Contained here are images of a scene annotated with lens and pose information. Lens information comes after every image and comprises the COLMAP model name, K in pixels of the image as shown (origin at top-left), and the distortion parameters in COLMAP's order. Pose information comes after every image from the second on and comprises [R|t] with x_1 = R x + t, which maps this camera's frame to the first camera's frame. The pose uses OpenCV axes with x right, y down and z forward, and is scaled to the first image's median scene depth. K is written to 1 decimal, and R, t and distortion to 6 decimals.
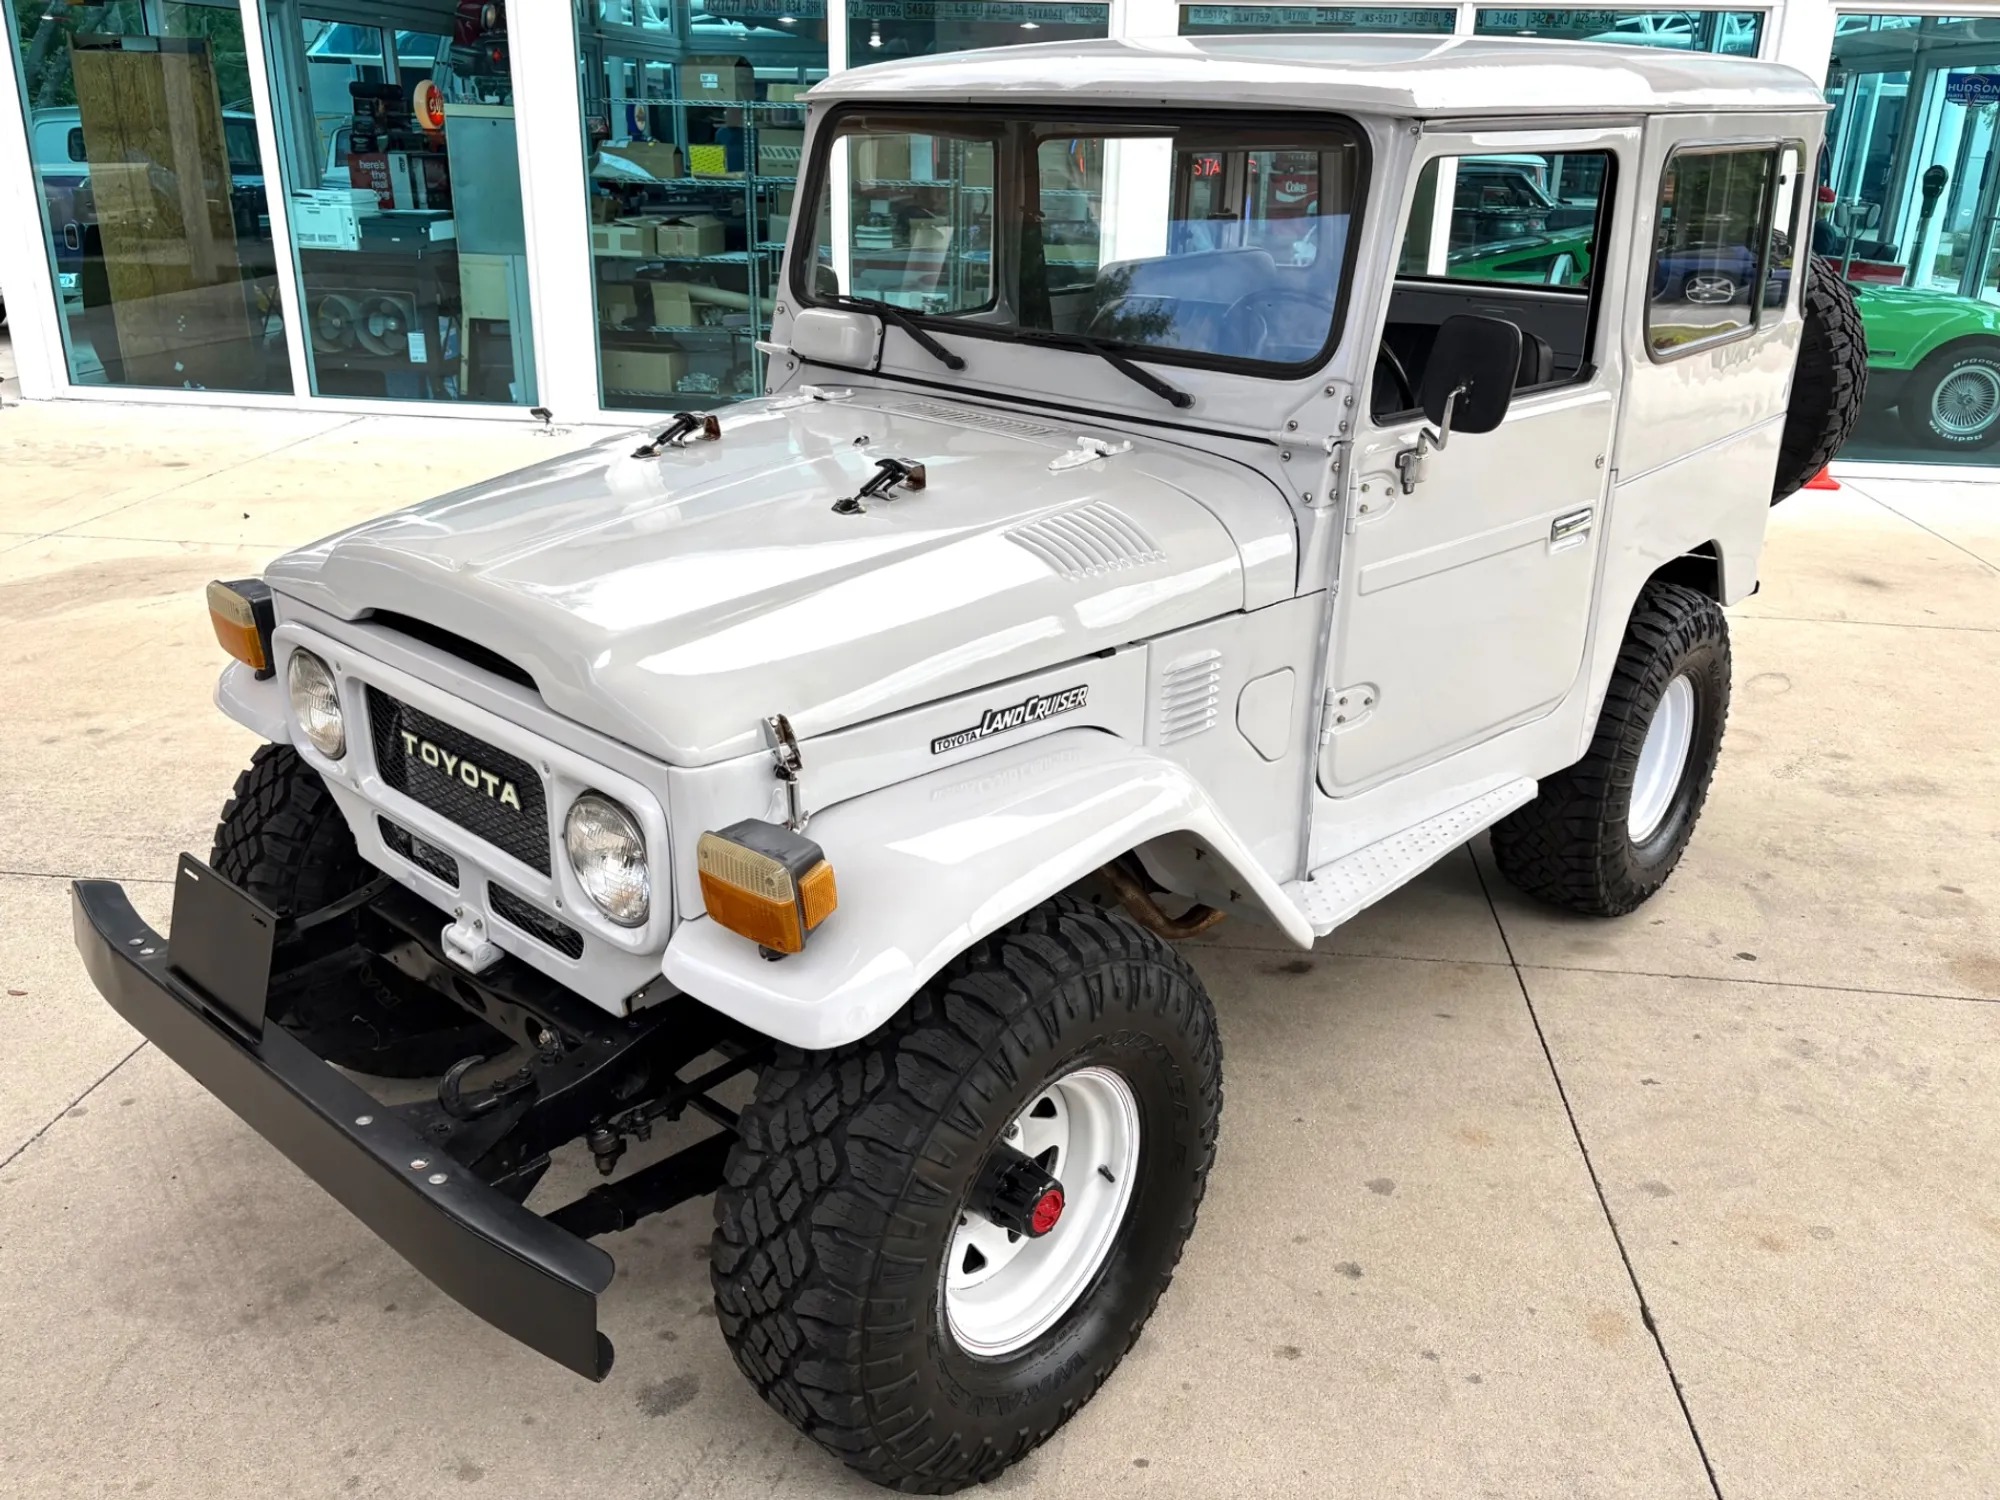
lens RADIAL K [[1603.4, 0, 1021.2], [0, 1603.4, 725.8], [0, 0, 1]] dist [0.018362, 0.007094]
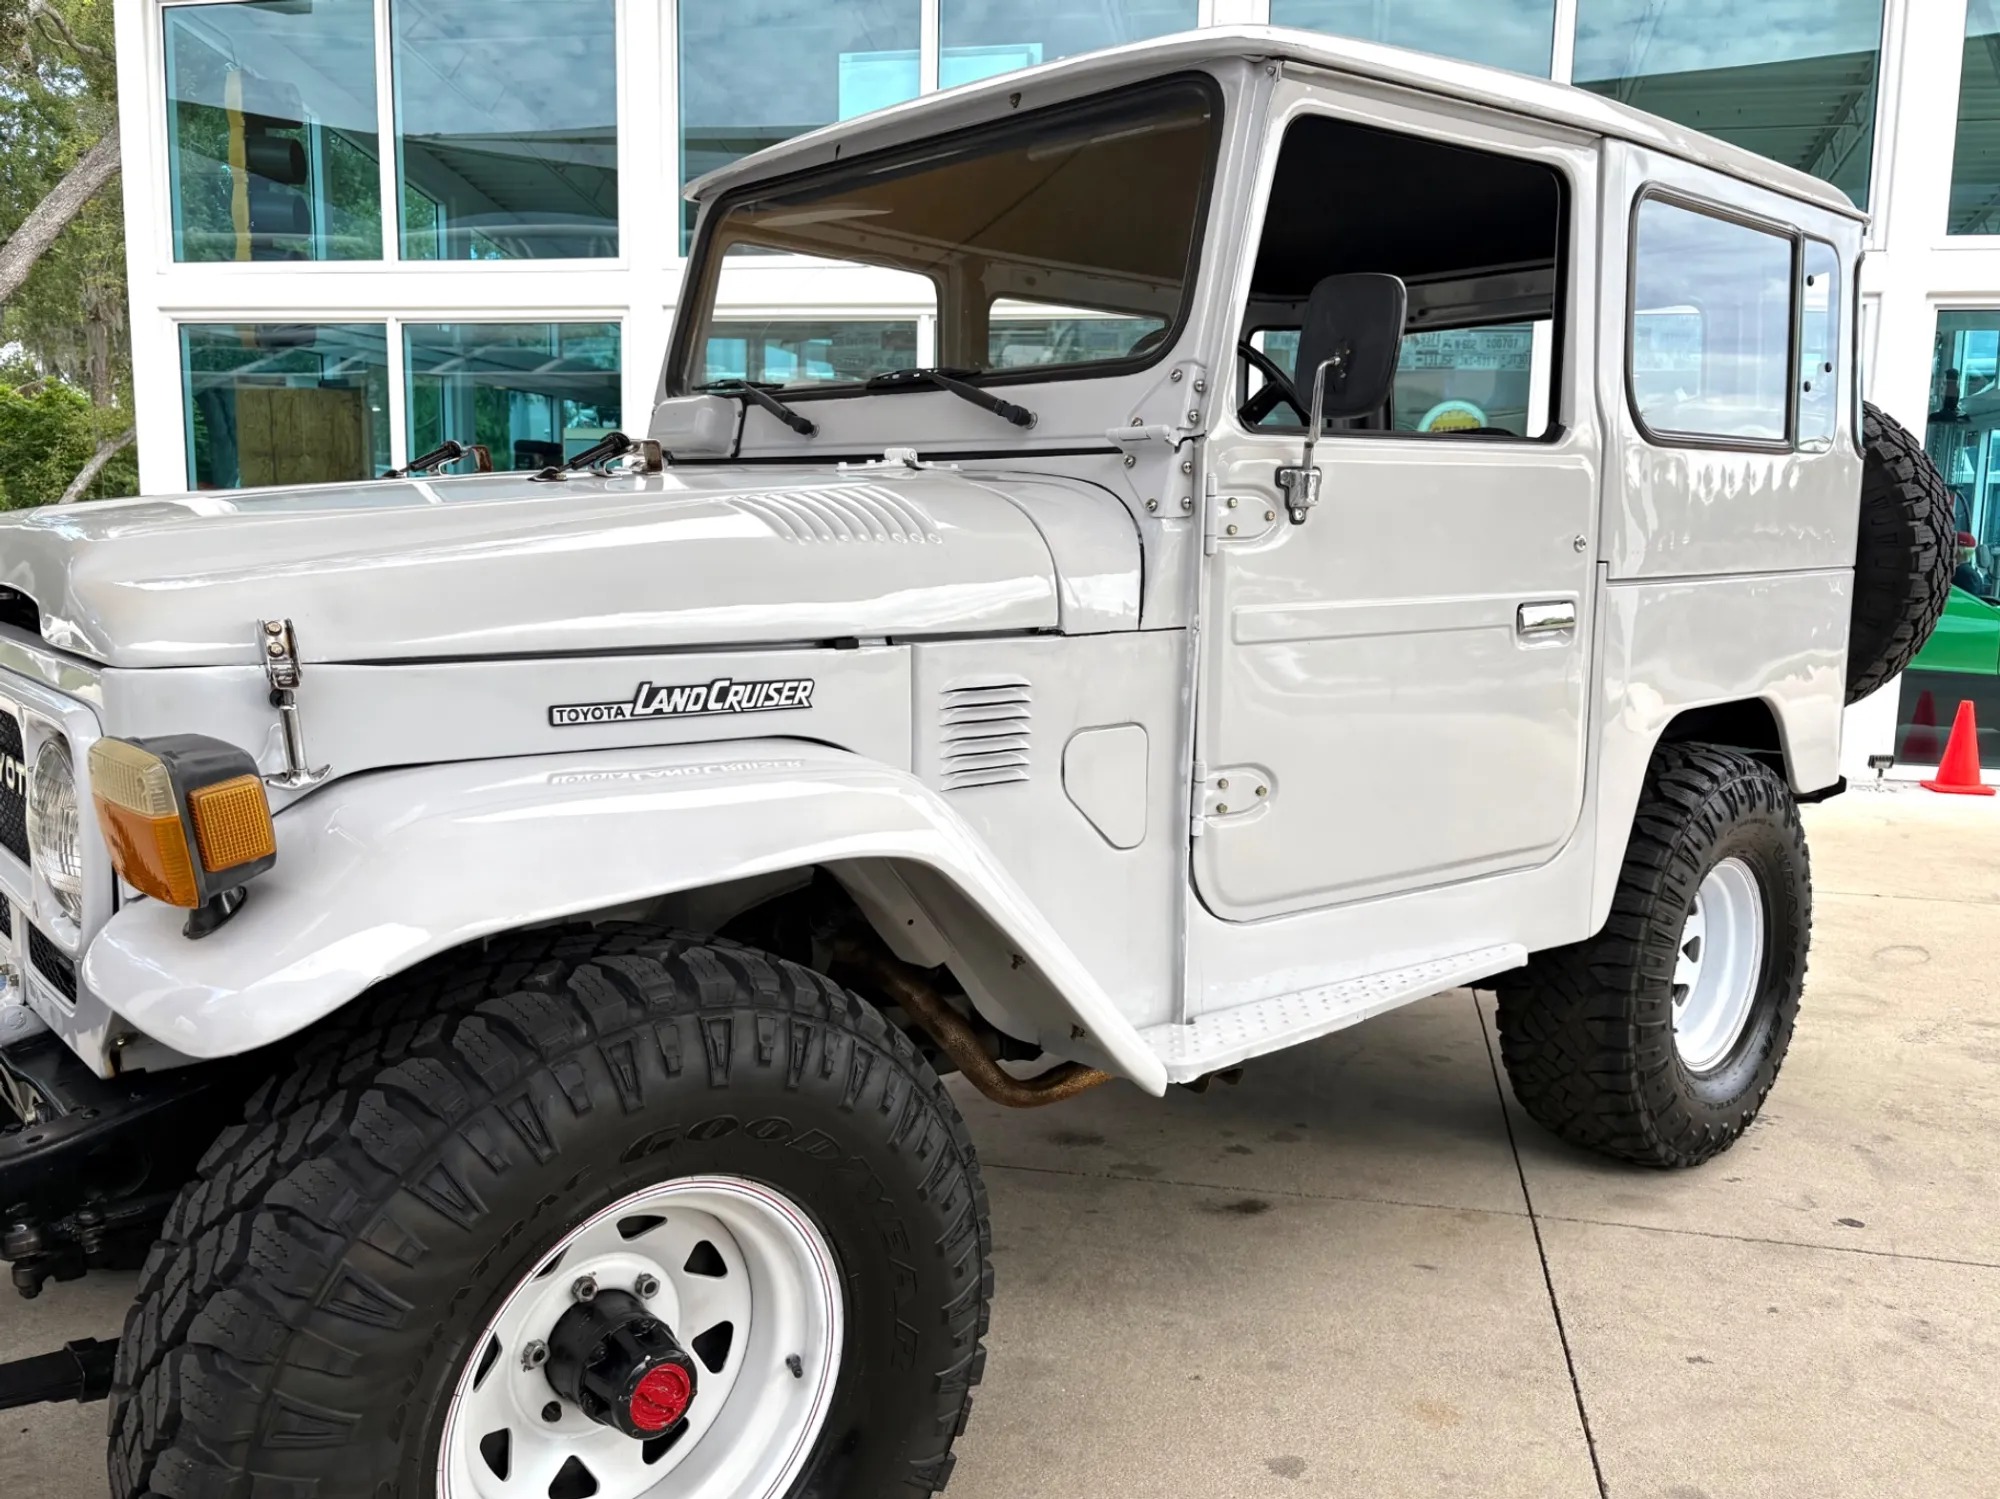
lens RADIAL K [[1573.1, 0, 1030.6], [0, 1573.1, 746.2], [0, 0, 1]] dist [0.028702, -0.006992]
pose [[0.994732, 0.010547, -0.101965, 0.172674], [-0.033503, 0.973516, -0.226150, 0.132967], [0.096880, 0.228375, 0.968741, 0.227603]]
